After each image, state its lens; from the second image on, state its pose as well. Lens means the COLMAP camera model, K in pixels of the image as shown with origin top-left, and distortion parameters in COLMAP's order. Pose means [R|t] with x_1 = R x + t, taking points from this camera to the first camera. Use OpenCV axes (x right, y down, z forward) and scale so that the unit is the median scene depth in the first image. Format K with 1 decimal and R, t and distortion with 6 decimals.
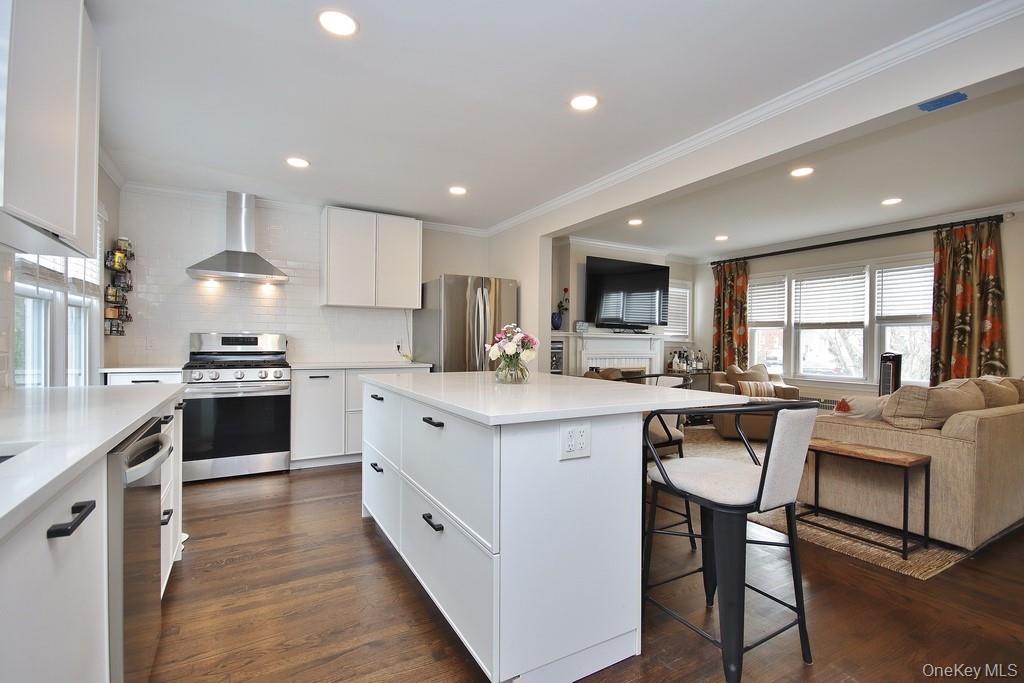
lens RADIAL K [[472.9, 0, 513.9], [0, 472.9, 342.9], [0, 0, 1]] dist [0.013107, -0.010402]
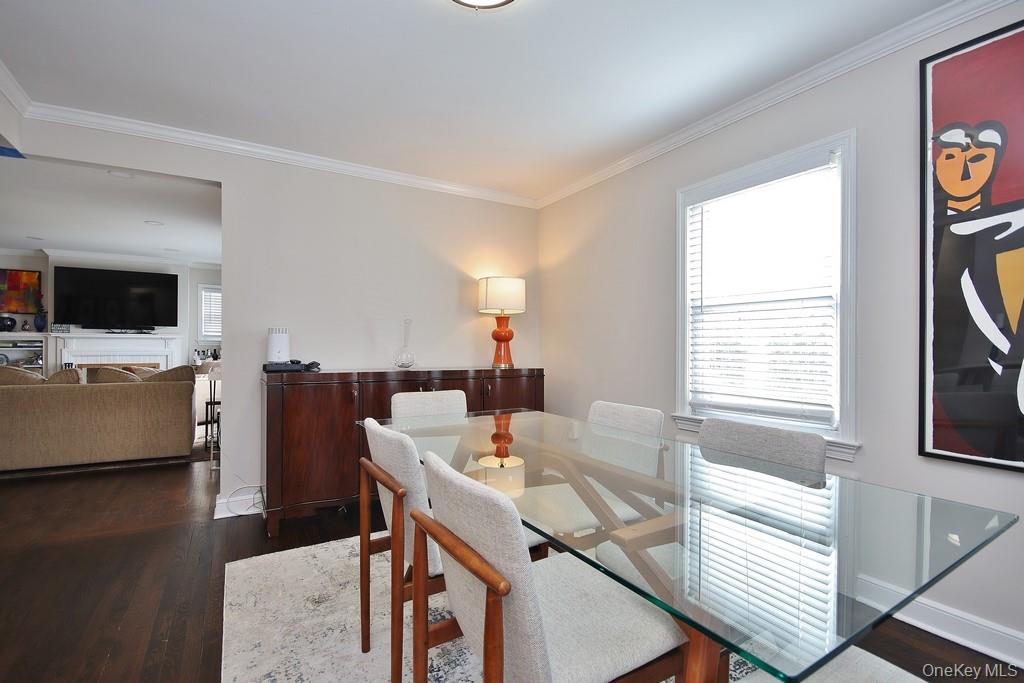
lens RADIAL K [[472.9, 0, 511.0], [0, 472.9, 347.1], [0, 0, 1]] dist [0.013107, -0.010402]
pose [[0.999945, -0.004874, 0.009323, 1.535021], [0.004797, 0.999955, 0.008187, 0.010388], [-0.009362, -0.008142, 0.999923, -0.195143]]
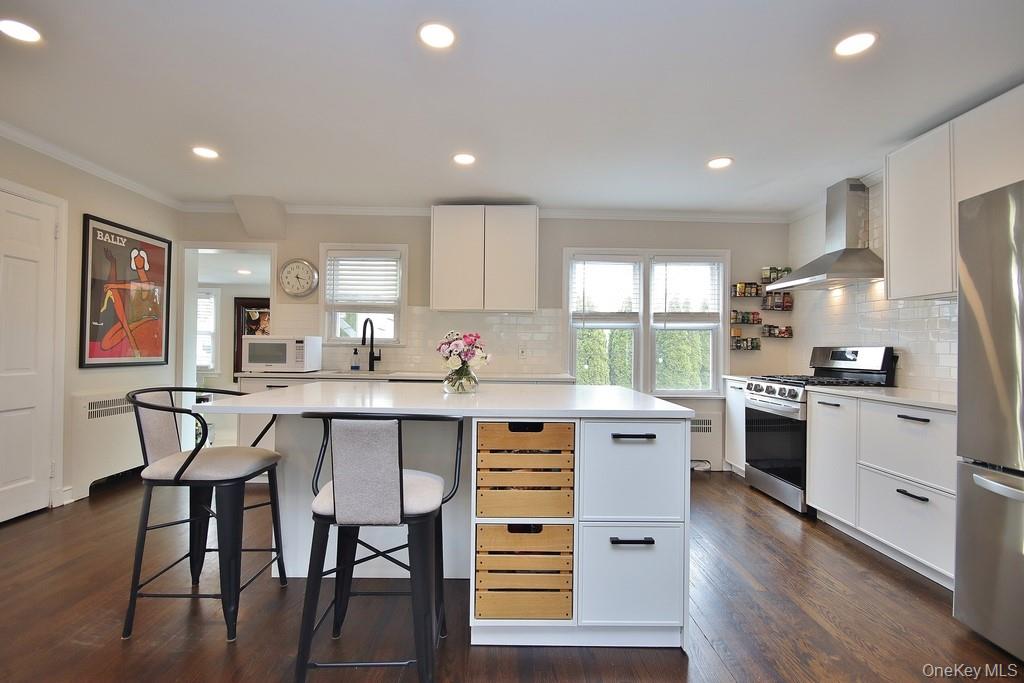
lens RADIAL K [[472.9, 0, 512.6], [0, 472.9, 341.5], [0, 0, 1]] dist [0.013107, -0.010402]
pose [[-0.481735, -0.027637, -0.875881, 0.410316], [-0.019630, 0.999592, -0.020744, -0.000115], [0.876097, 0.007200, -0.482081, 0.809171]]
